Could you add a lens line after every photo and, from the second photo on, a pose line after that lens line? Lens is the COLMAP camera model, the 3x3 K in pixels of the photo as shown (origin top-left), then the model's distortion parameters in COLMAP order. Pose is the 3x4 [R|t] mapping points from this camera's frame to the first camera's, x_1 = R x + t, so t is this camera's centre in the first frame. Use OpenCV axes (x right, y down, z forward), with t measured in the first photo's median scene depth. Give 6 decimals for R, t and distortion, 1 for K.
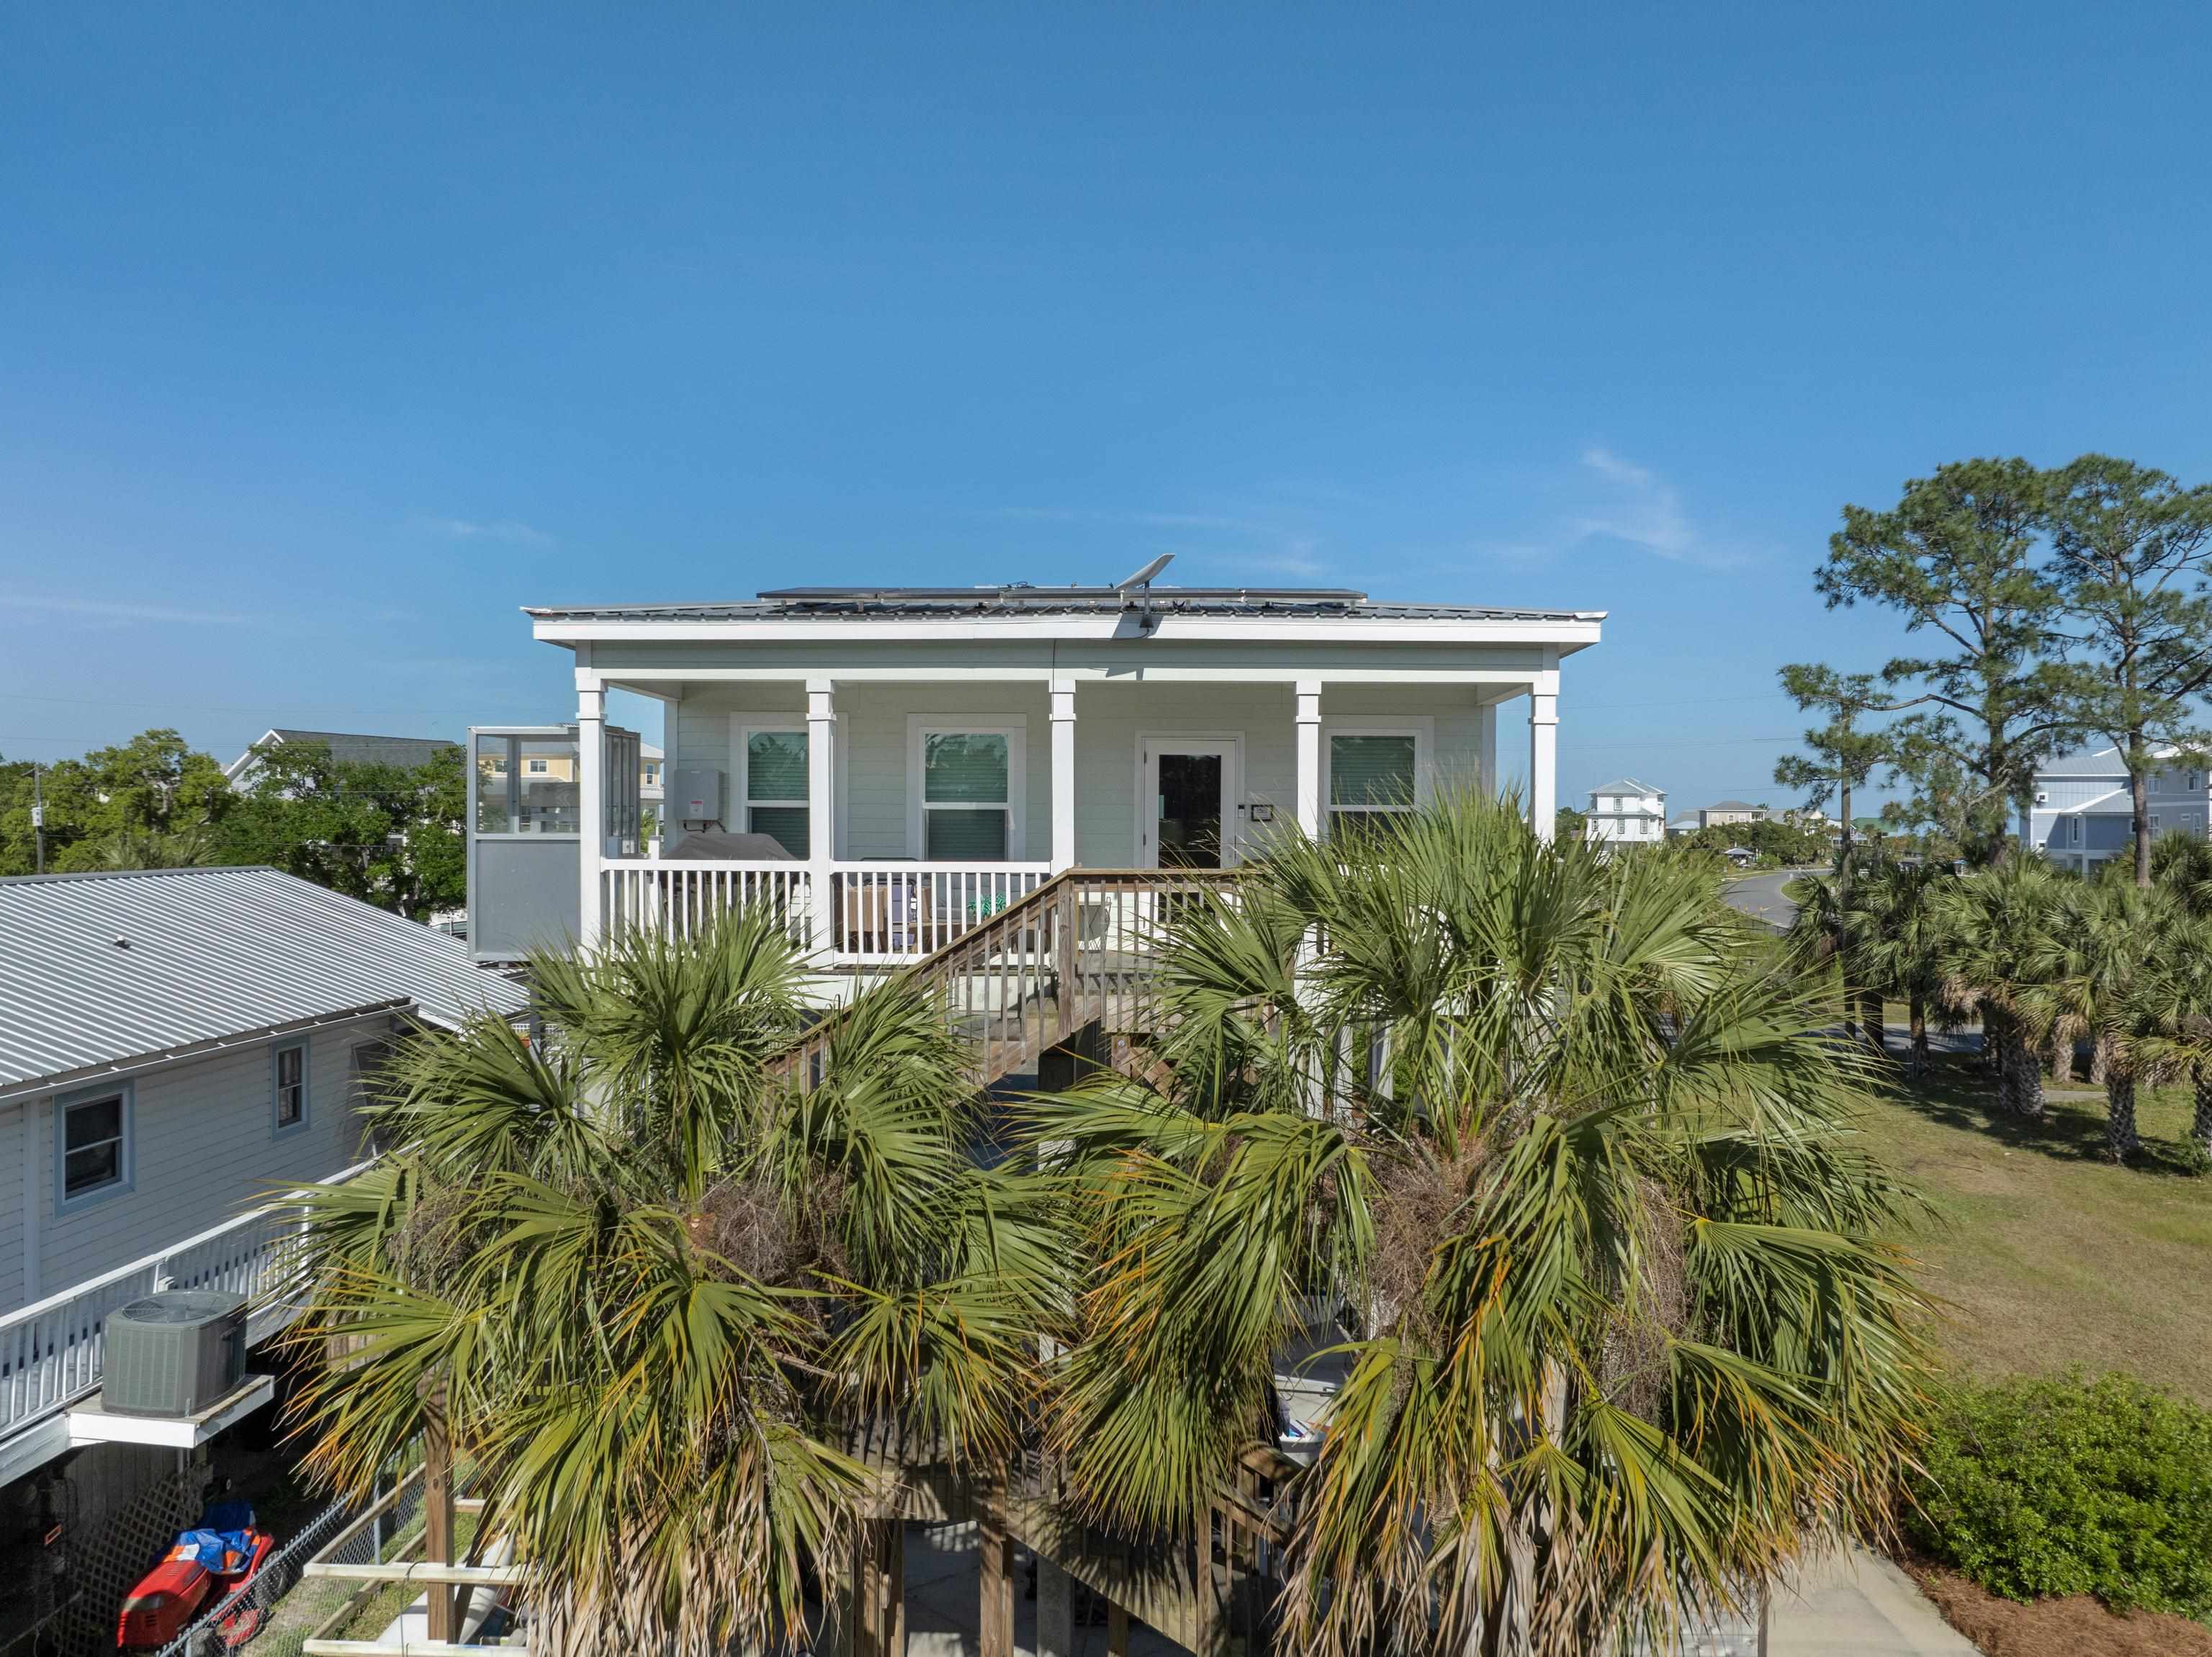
lens RADIAL K [[1553.8, 0, 1055.5], [0, 1553.8, 828.1], [0, 0, 1]] dist [-0.039725, 0.013531]
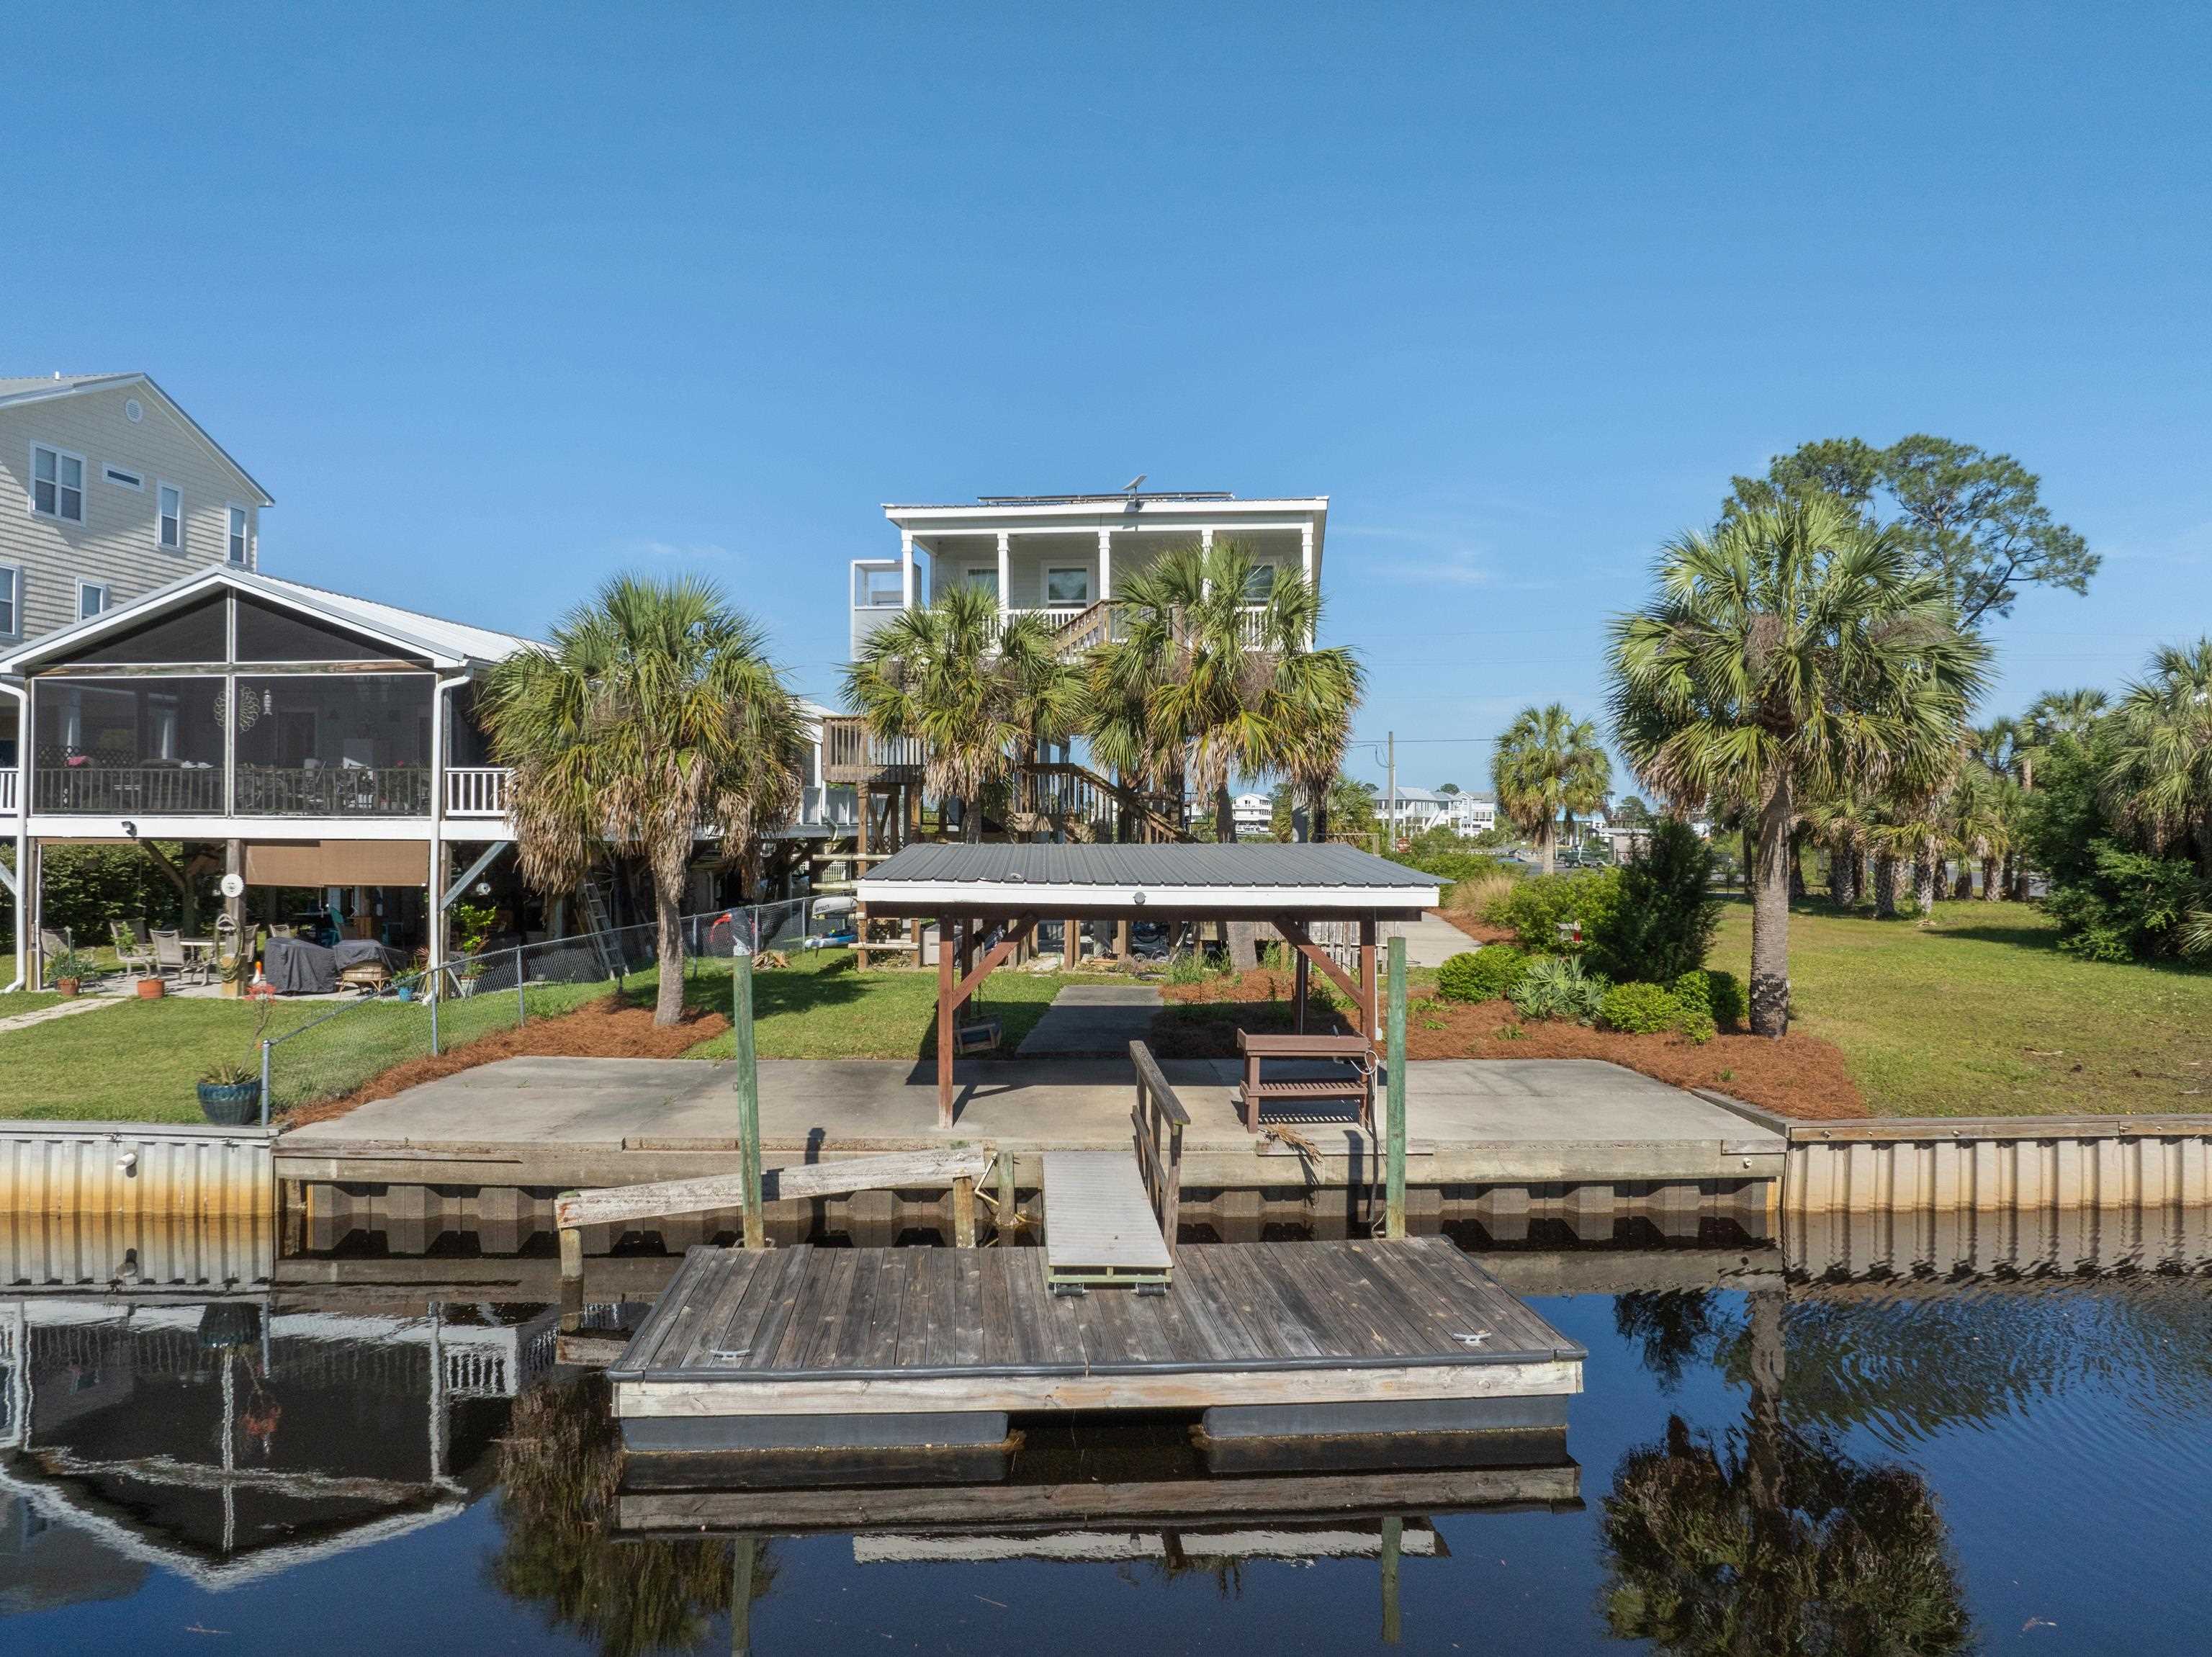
lens RADIAL K [[1553.8, 0, 1084.4], [0, 1553.8, 823.2], [0, 0, 1]] dist [-0.039725, 0.013531]
pose [[0.997248, -0.000993, -0.074129, 0.044596], [0.000435, 0.999971, -0.007541, 0.110636], [0.074134, 0.007488, 0.997220, -0.411070]]
